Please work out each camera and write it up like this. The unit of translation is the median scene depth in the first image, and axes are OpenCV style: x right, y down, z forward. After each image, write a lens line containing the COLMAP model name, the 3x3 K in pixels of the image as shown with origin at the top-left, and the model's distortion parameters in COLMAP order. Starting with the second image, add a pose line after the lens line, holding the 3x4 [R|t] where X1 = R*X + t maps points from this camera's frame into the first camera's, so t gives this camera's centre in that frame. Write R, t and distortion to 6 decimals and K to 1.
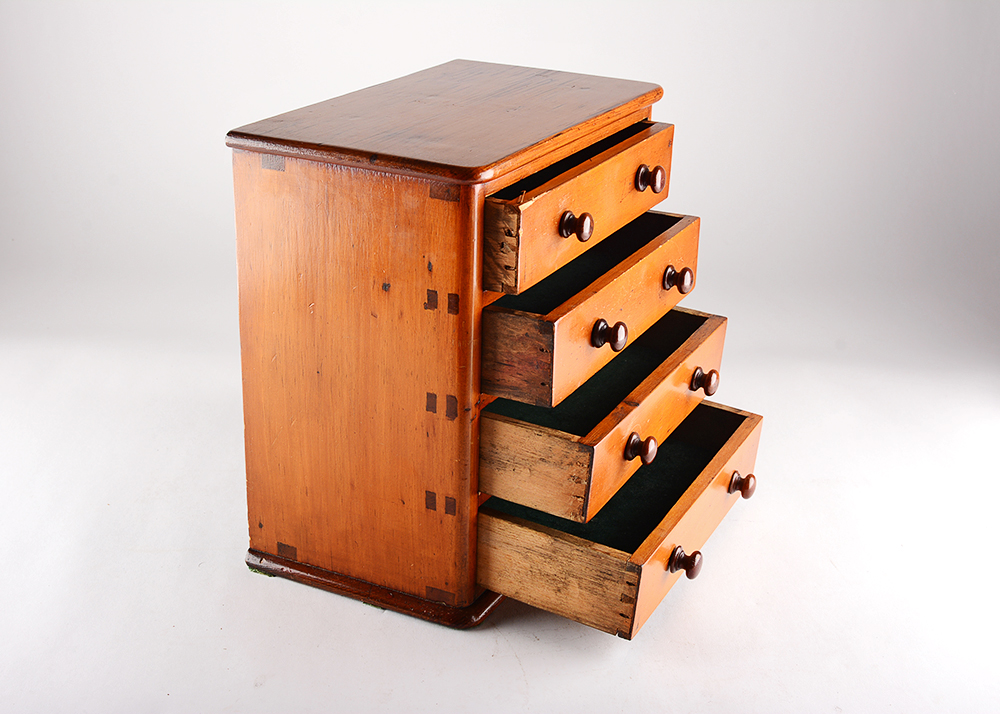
lens RADIAL K [[1431.8, 0, 500.0], [0, 1431.8, 357.0], [0, 0, 1]] dist [-0.022481, -0.004171]
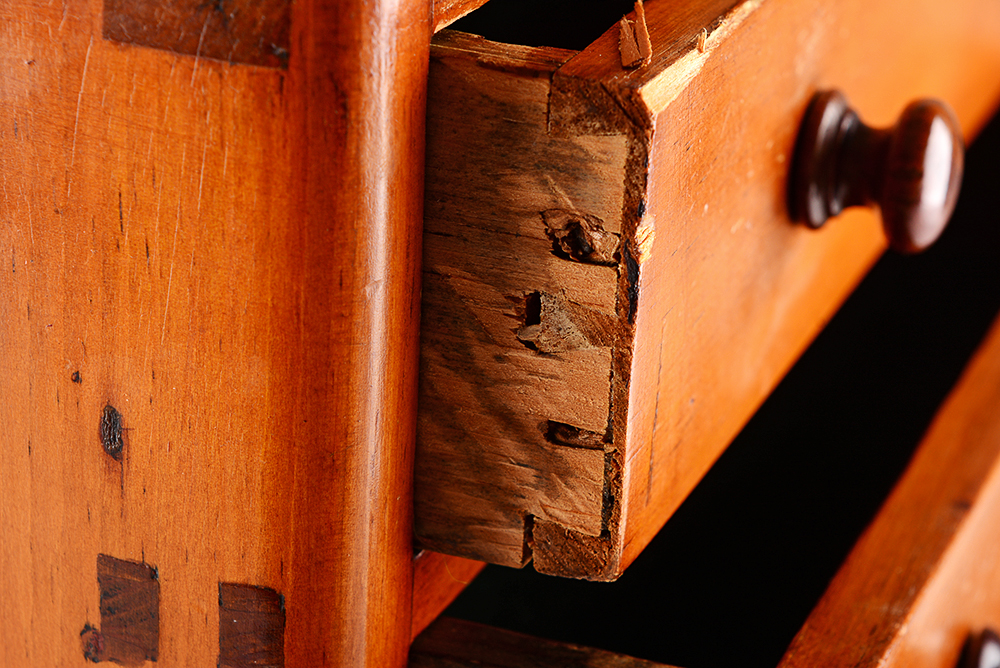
lens RADIAL K [[2900.7, 0, 500.0], [0, 2900.7, 334.0], [0, 0, 1]] dist [0.142085, 0.442463]
pose [[0.995266, -0.020166, 0.095072, -0.035832], [0.018488, 0.999658, 0.018497, -0.081681], [-0.095413, -0.016651, 0.995299, 0.649536]]
